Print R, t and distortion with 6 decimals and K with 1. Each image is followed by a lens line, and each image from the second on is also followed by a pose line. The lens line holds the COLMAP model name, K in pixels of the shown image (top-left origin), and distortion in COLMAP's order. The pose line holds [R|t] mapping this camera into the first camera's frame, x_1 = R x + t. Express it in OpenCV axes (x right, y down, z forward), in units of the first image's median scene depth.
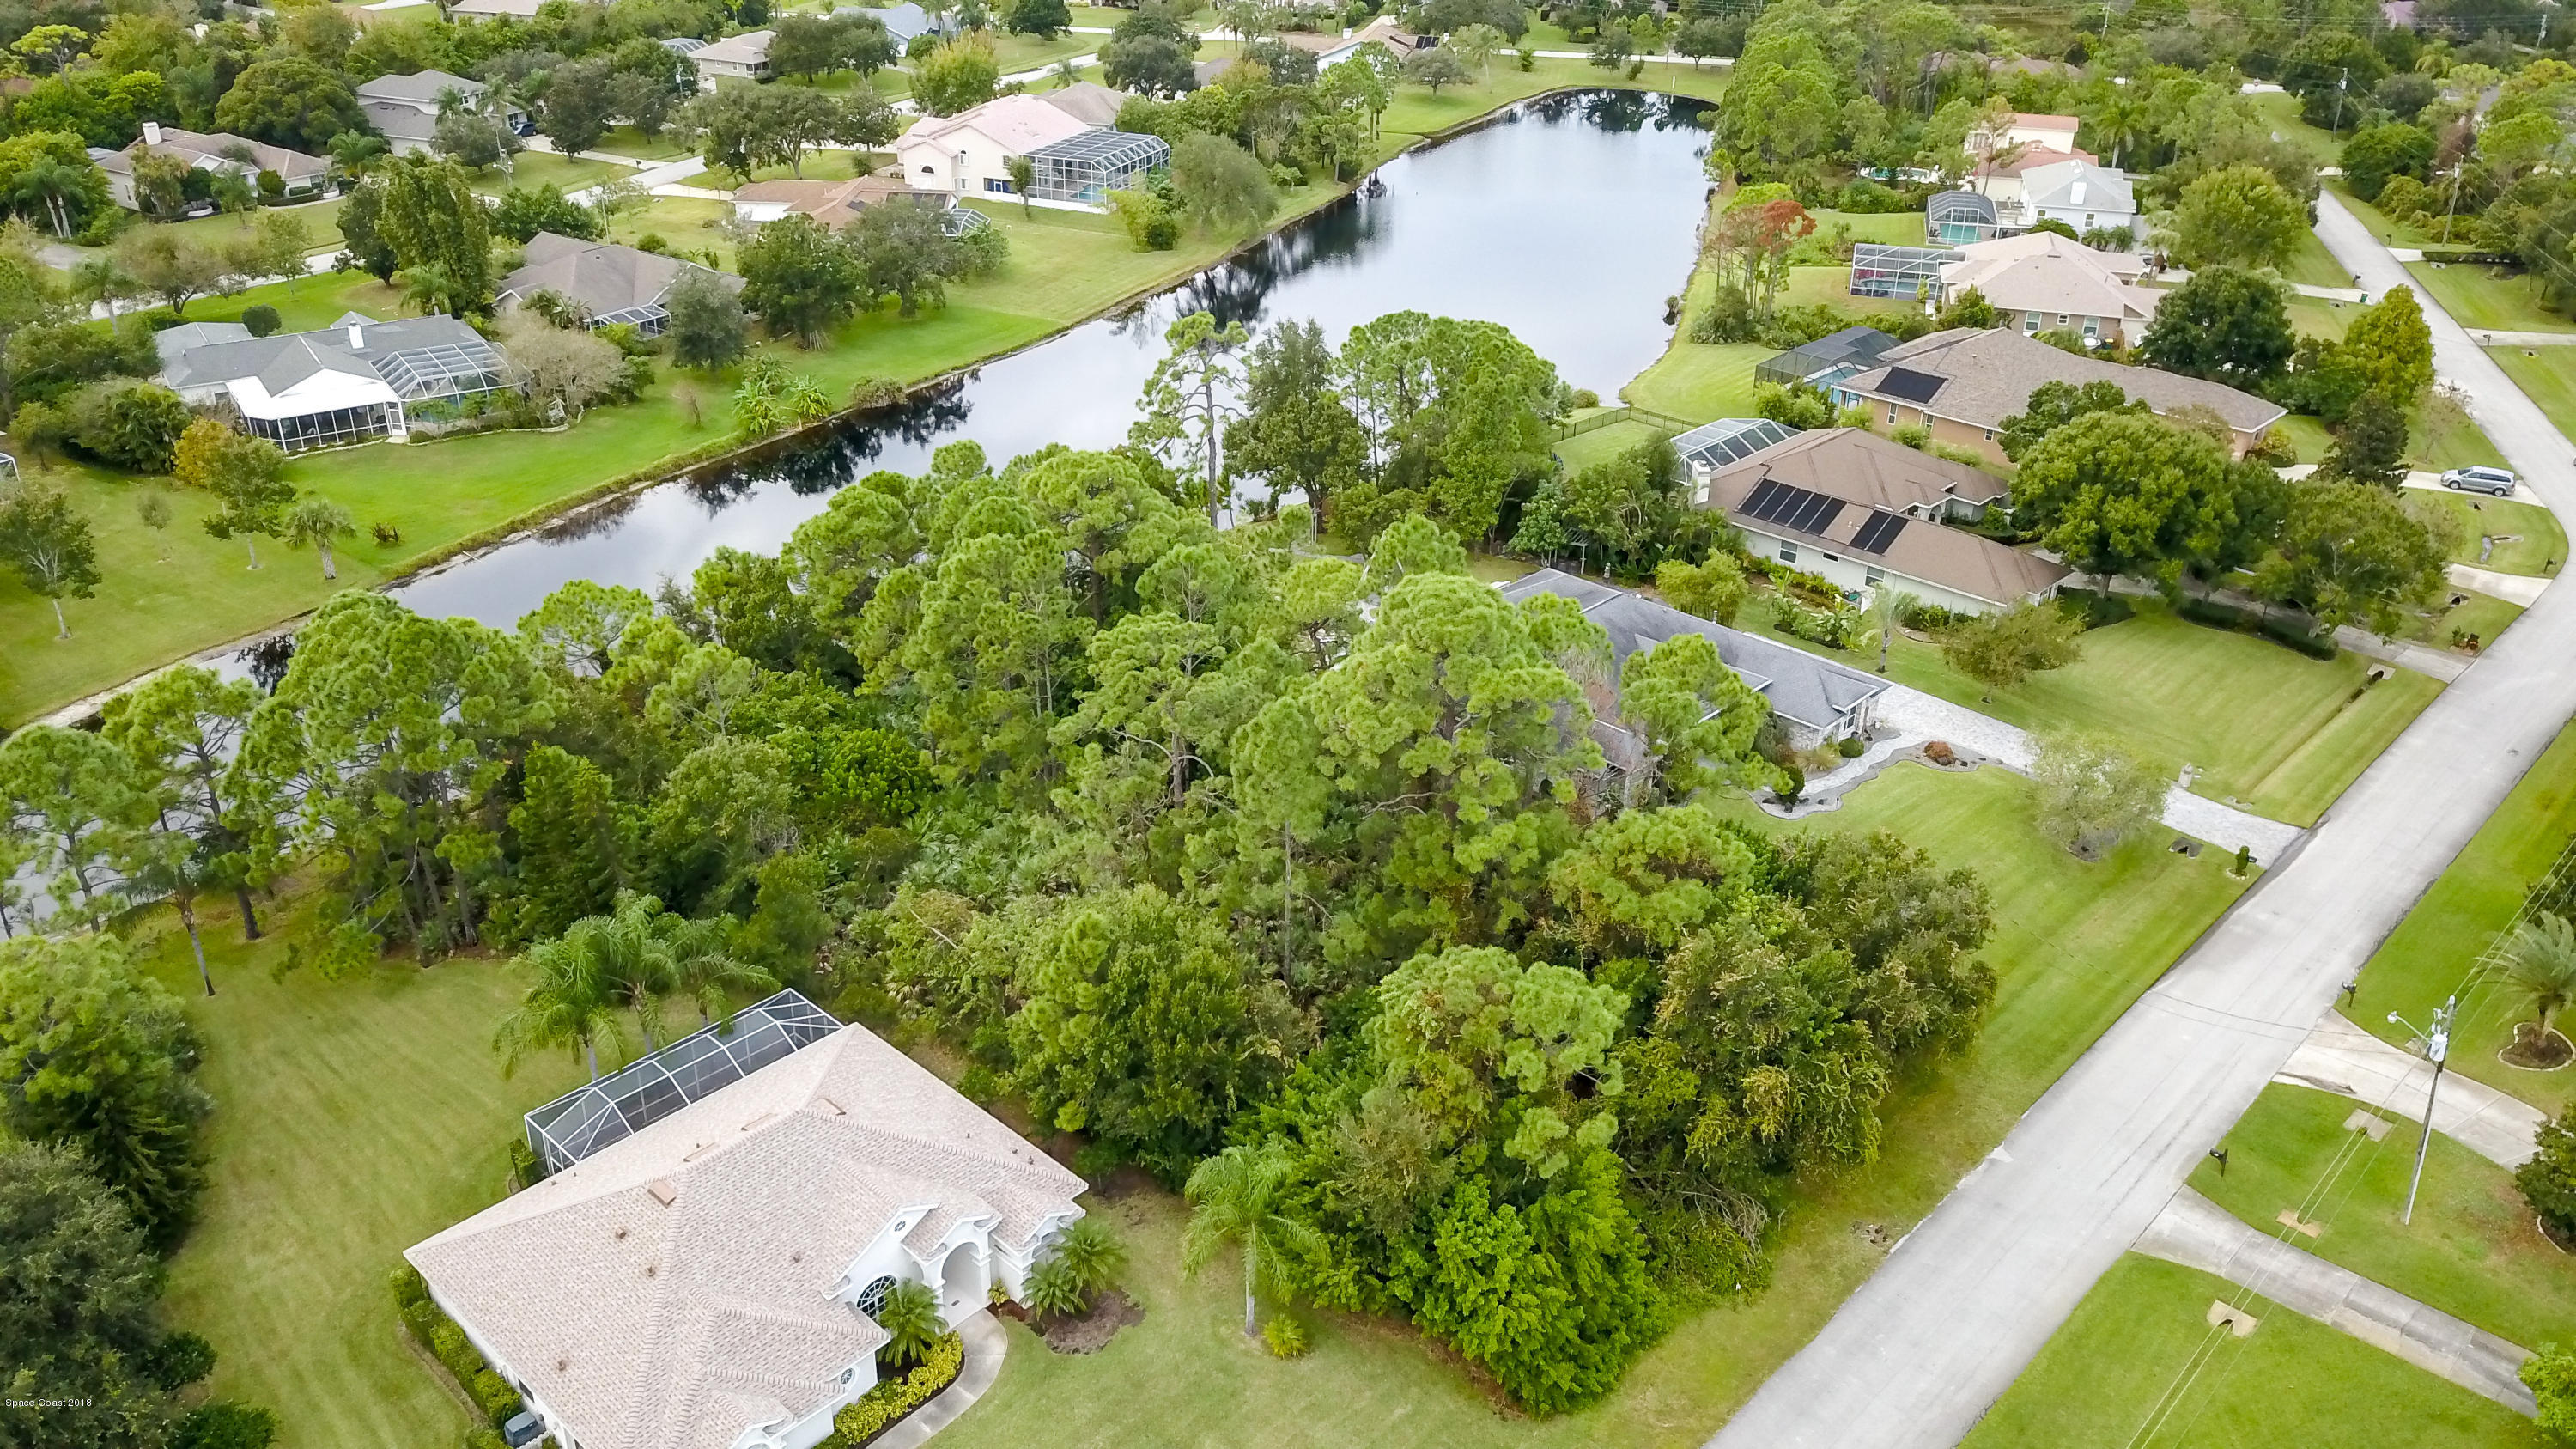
lens RADIAL K [[1986.7, 0, 1287.3], [0, 1986.7, 726.3], [0, 0, 1]] dist [0.001343, -0.000010]
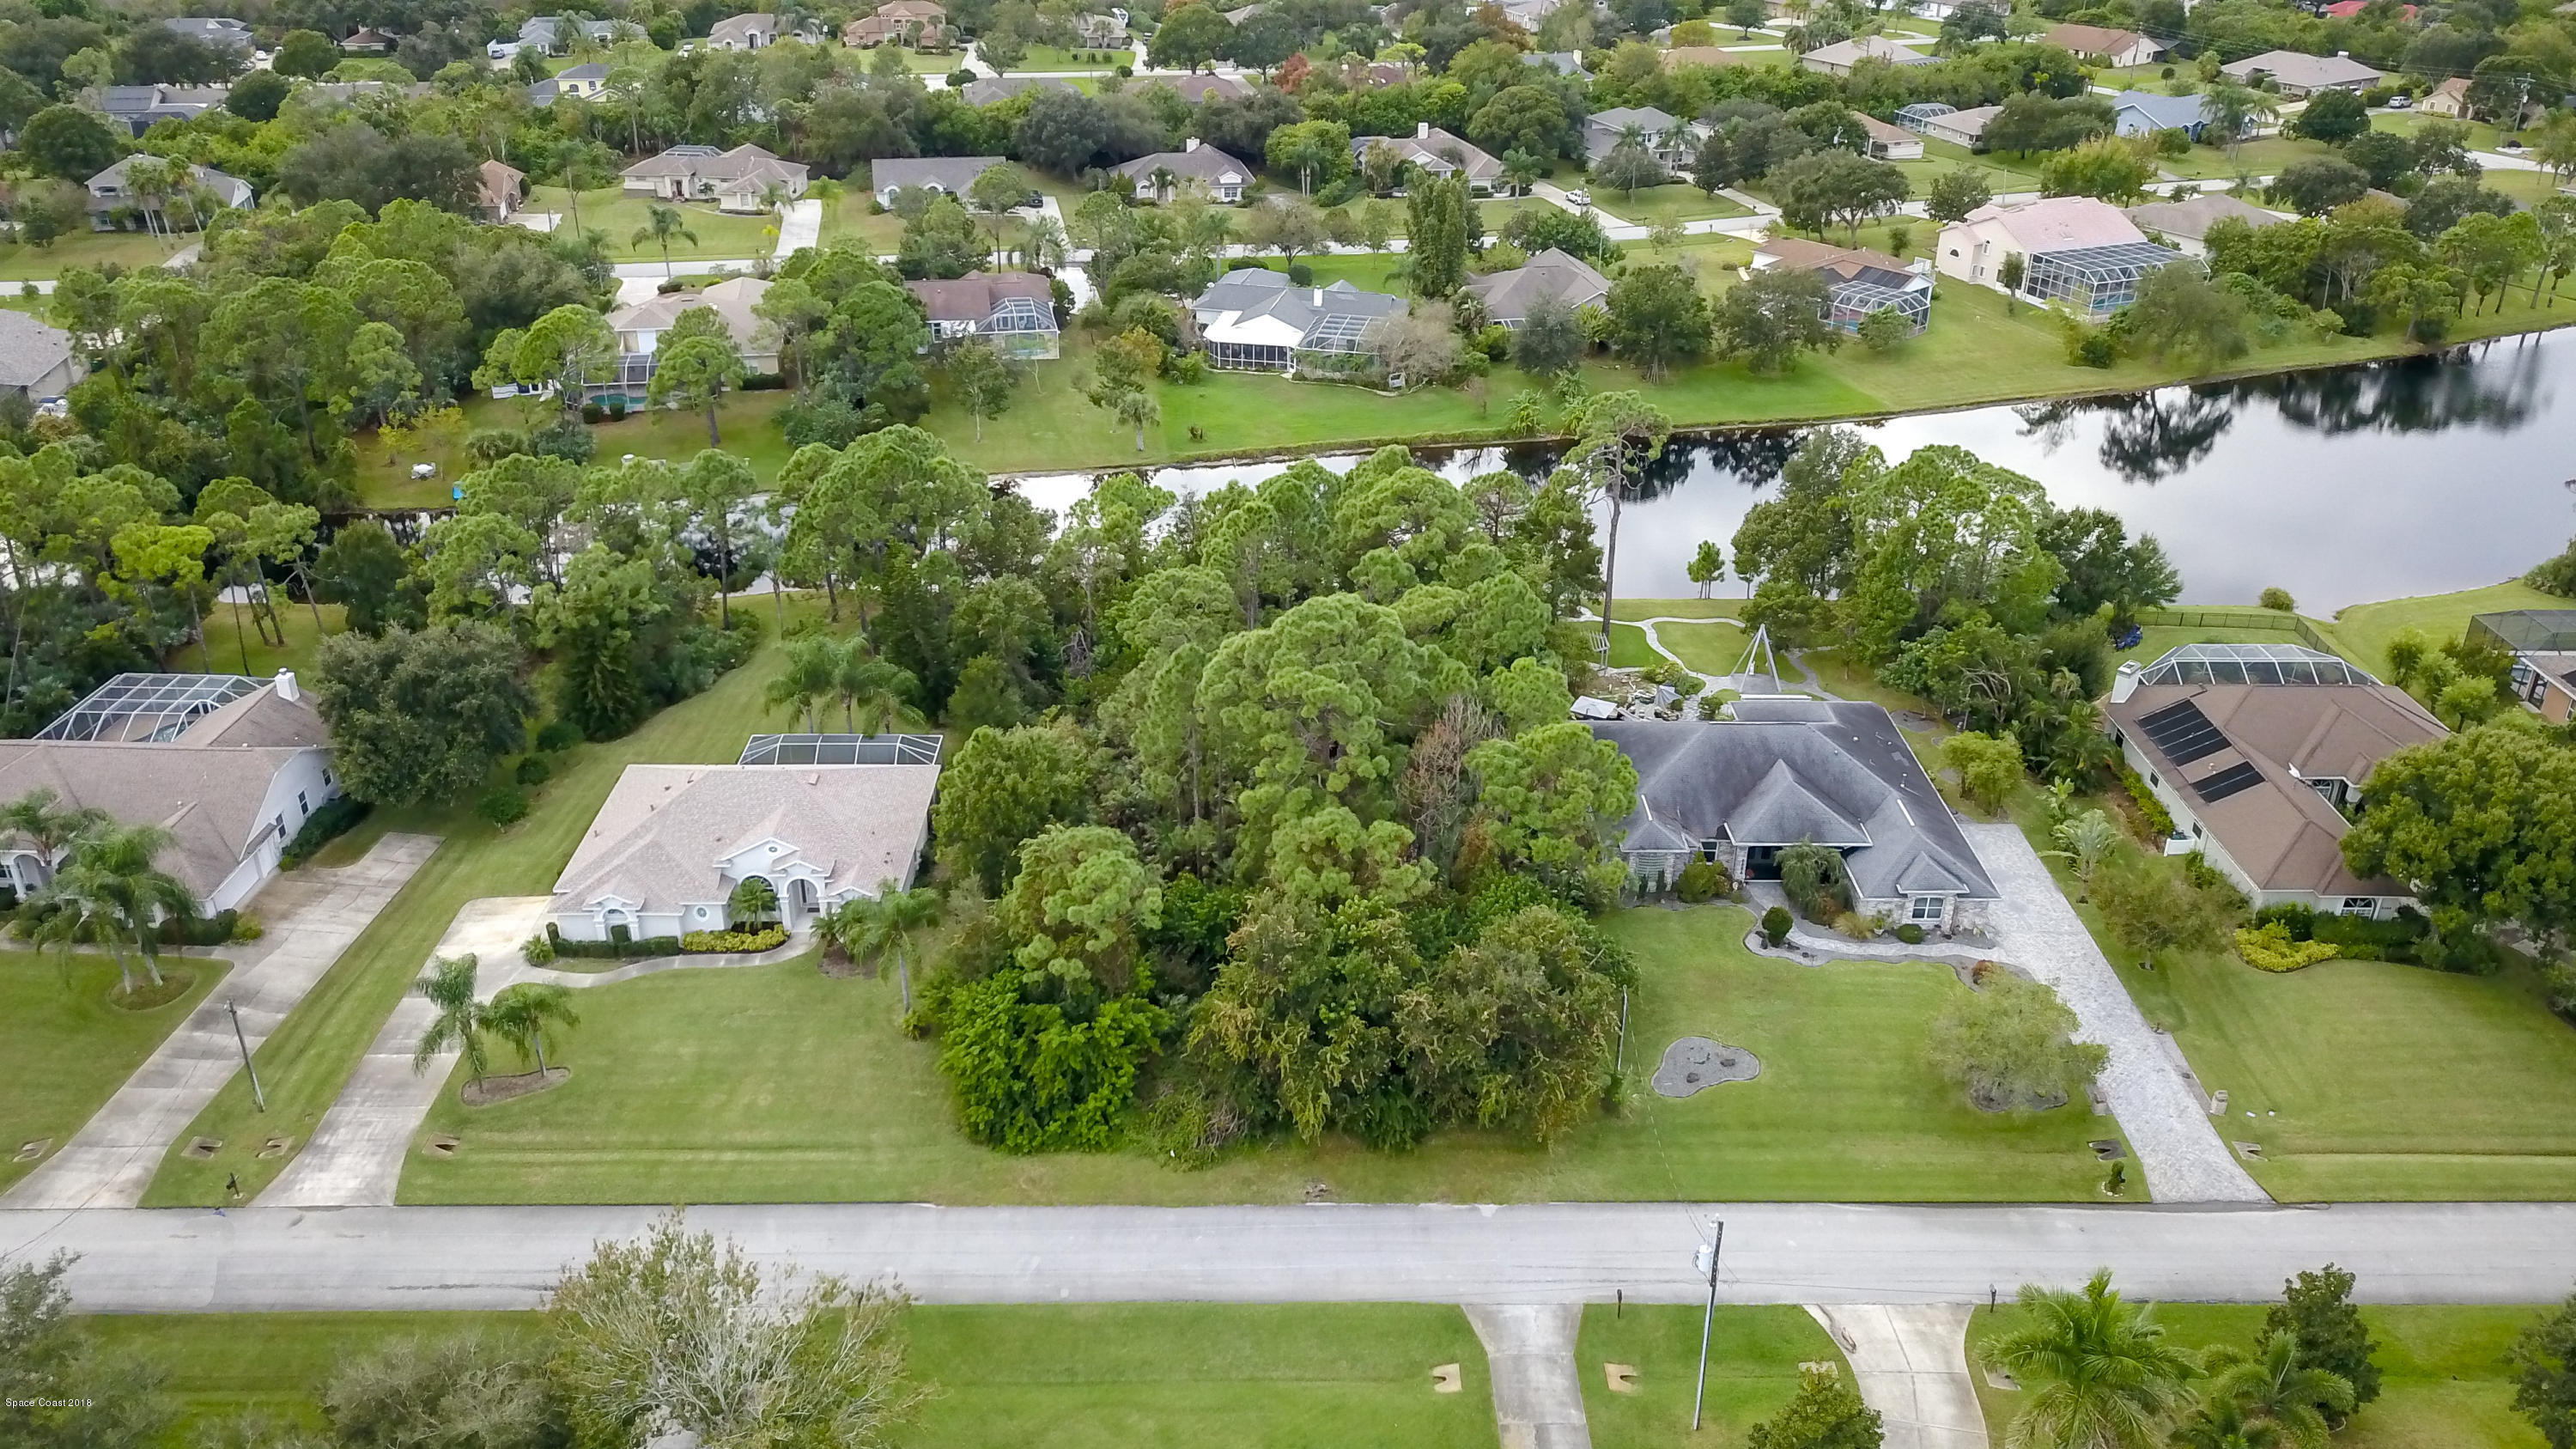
lens RADIAL K [[1986.7, 0, 1278.5], [0, 1986.7, 723.2], [0, 0, 1]] dist [0.001343, -0.000010]
pose [[0.688589, 0.314659, -0.653326, 0.584792], [-0.323136, 0.939701, 0.112008, -0.083785], [0.649175, 0.133986, 0.748746, 0.023796]]
